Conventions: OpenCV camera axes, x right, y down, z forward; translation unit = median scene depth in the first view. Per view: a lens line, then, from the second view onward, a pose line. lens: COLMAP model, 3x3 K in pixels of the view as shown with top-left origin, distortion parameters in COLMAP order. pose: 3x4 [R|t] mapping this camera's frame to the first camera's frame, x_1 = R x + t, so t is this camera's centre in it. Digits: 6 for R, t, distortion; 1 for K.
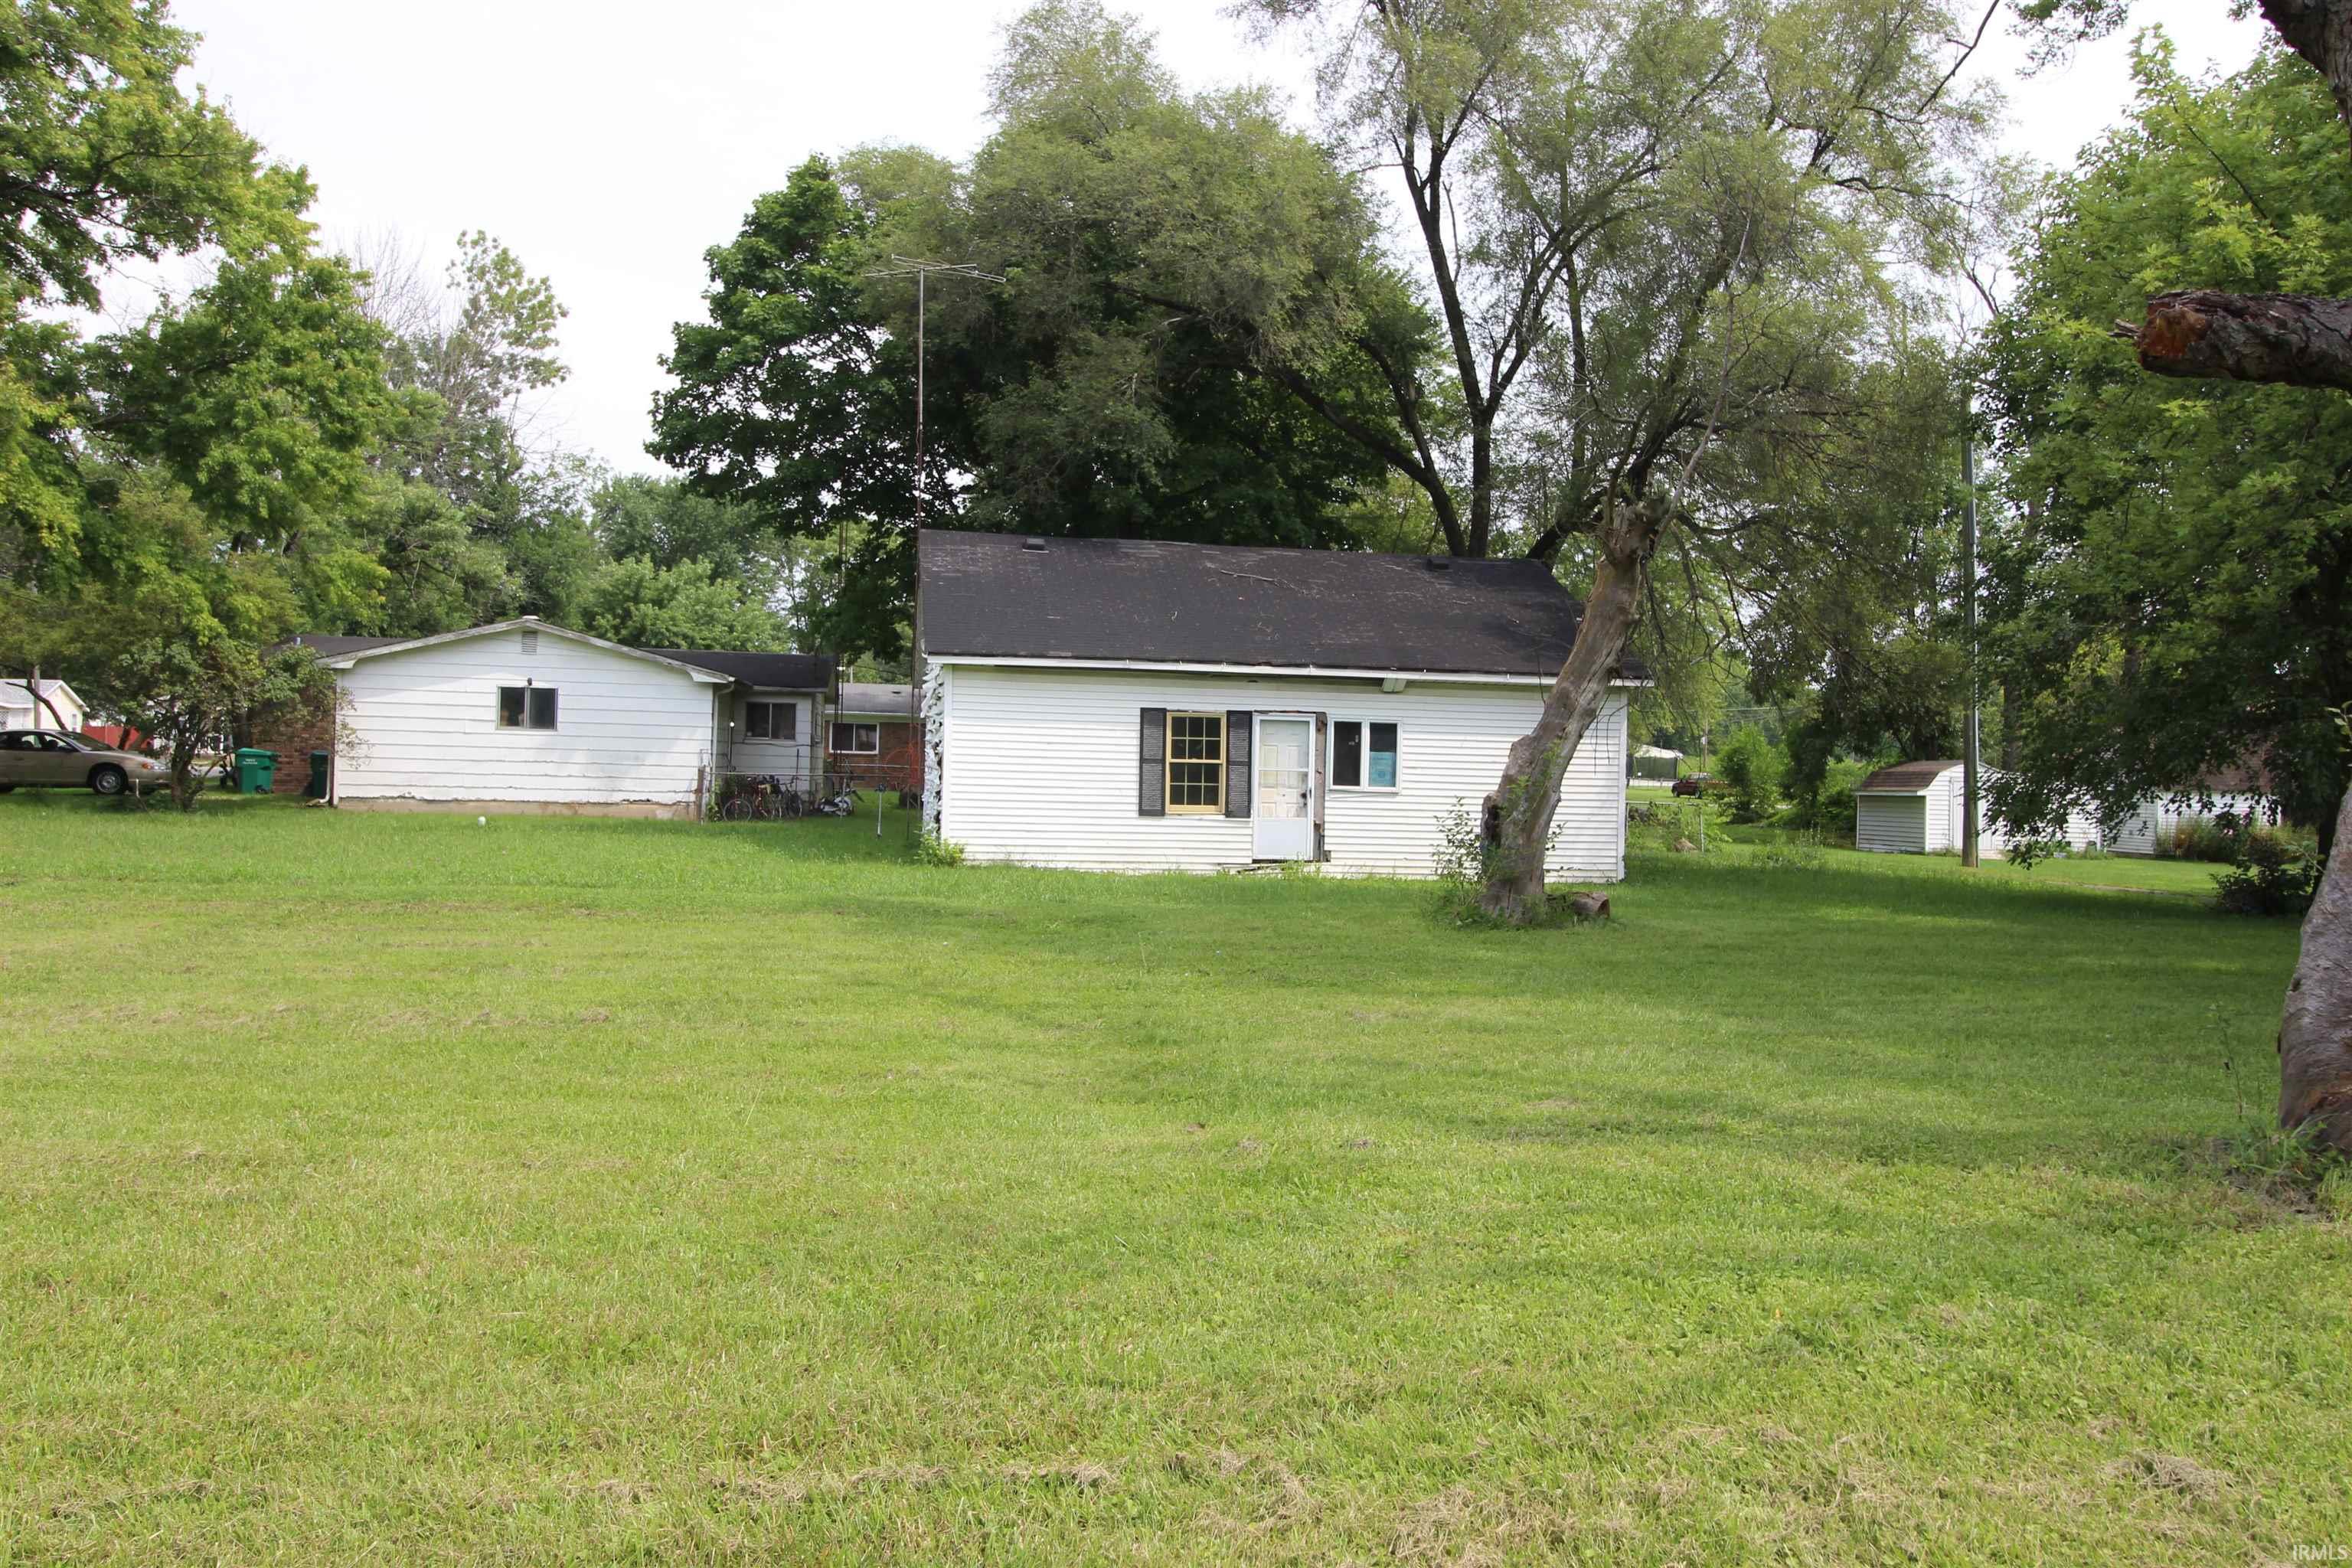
lens RADIAL K [[1940.5, 0, 1179.2], [0, 1940.5, 785.8], [0, 0, 1]] dist [-0.013567, -0.016379]
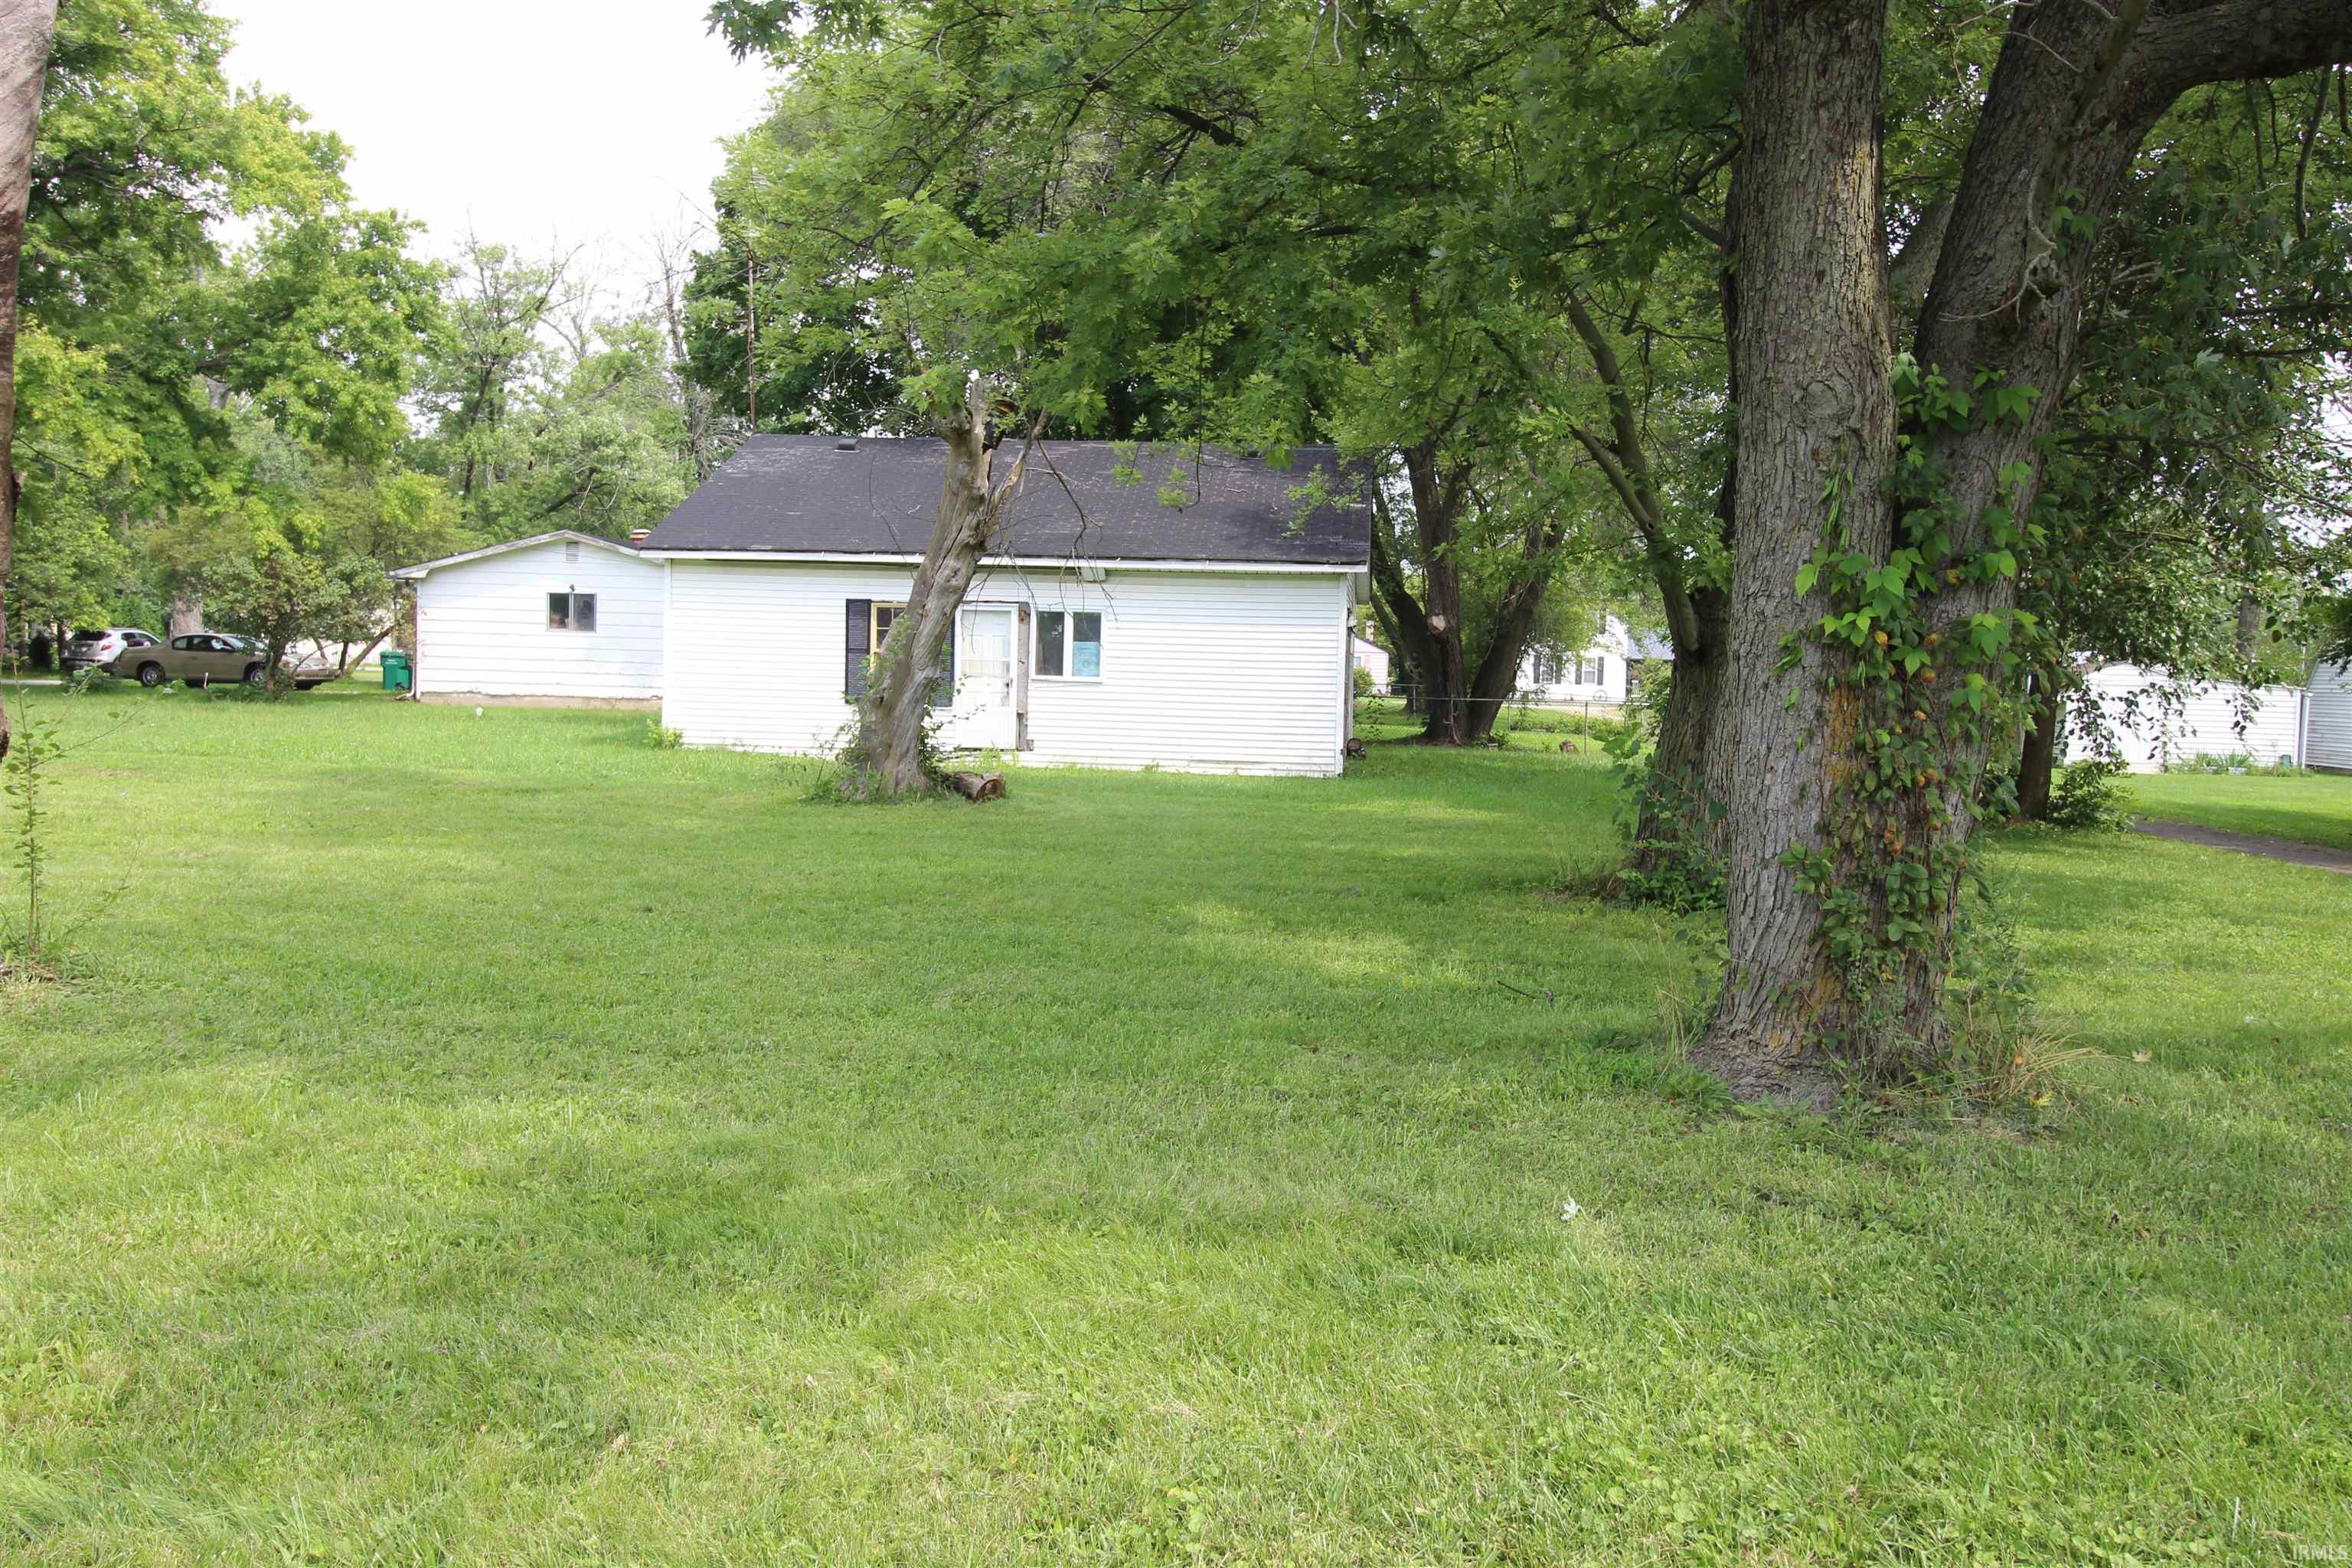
lens RADIAL K [[1940.5, 0, 1179.3], [0, 1940.5, 782.3], [0, 0, 1]] dist [-0.013567, -0.016379]
pose [[0.957926, 0.016615, -0.286532, 0.363560], [-0.005085, 0.999149, 0.040935, 0.011494], [0.286969, -0.037756, 0.957196, 0.047612]]
